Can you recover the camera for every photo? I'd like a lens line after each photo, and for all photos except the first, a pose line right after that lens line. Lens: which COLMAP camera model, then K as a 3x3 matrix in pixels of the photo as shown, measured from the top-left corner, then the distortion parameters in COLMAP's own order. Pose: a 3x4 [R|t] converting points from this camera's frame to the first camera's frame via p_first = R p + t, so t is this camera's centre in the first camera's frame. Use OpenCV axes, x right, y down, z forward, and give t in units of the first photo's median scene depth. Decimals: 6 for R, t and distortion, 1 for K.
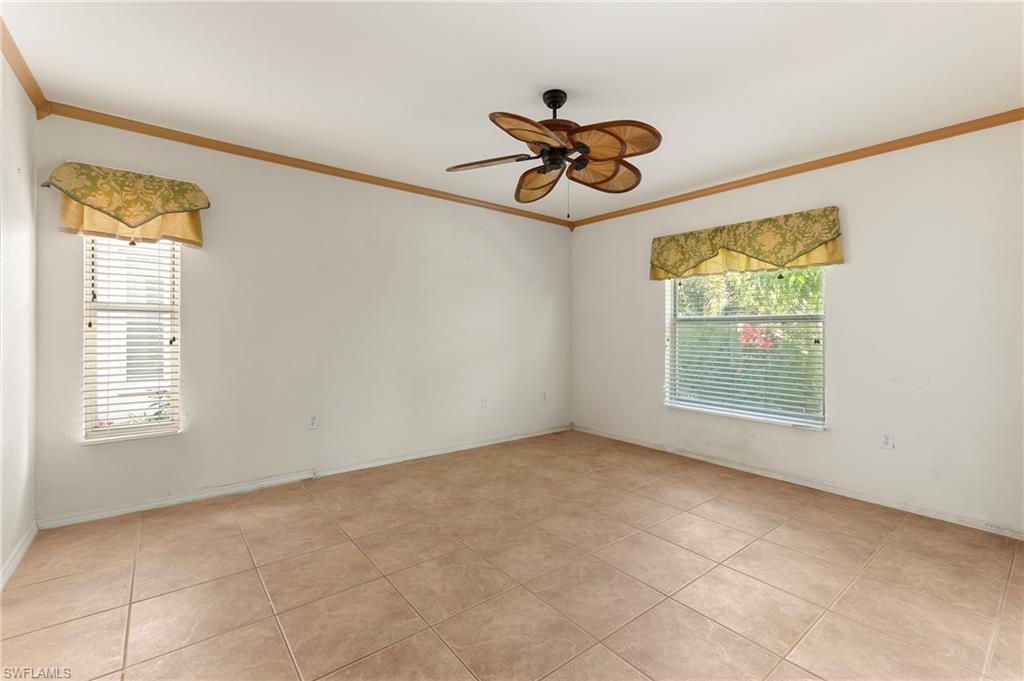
lens RADIAL K [[450.9, 0, 513.2], [0, 450.9, 339.3], [0, 0, 1]] dist [0.004433, -0.000641]
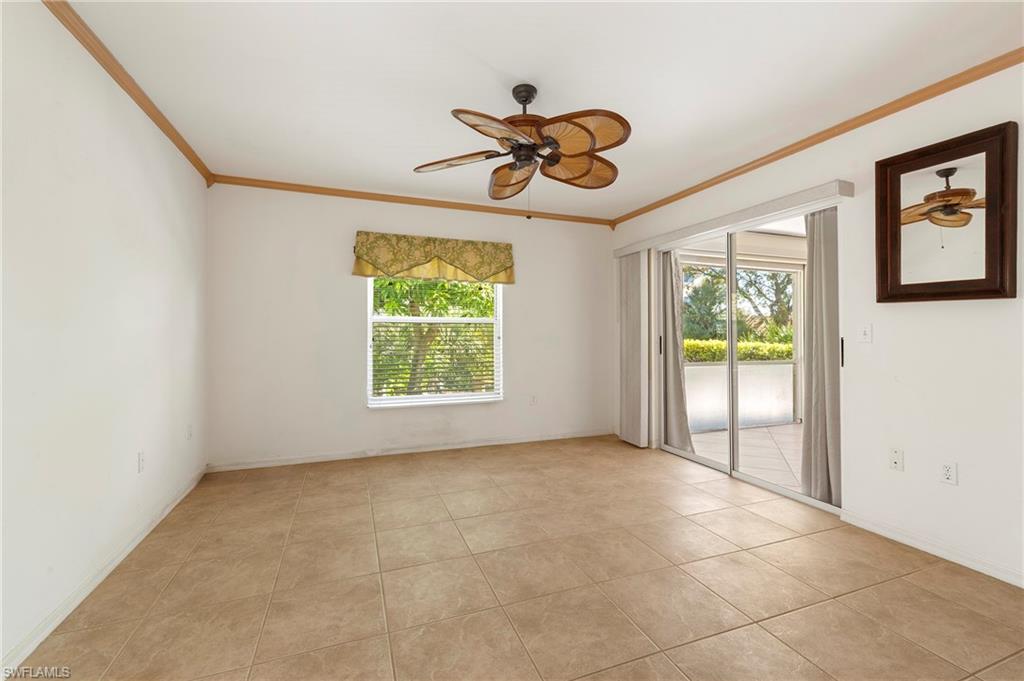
lens RADIAL K [[450.9, 0, 515.9], [0, 450.9, 331.2], [0, 0, 1]] dist [0.004433, -0.000641]
pose [[0.277406, -0.005943, 0.960734, -0.581085], [0.016209, 0.999867, 0.001504, -0.015204], [-0.960616, 0.015155, 0.277466, 0.510580]]
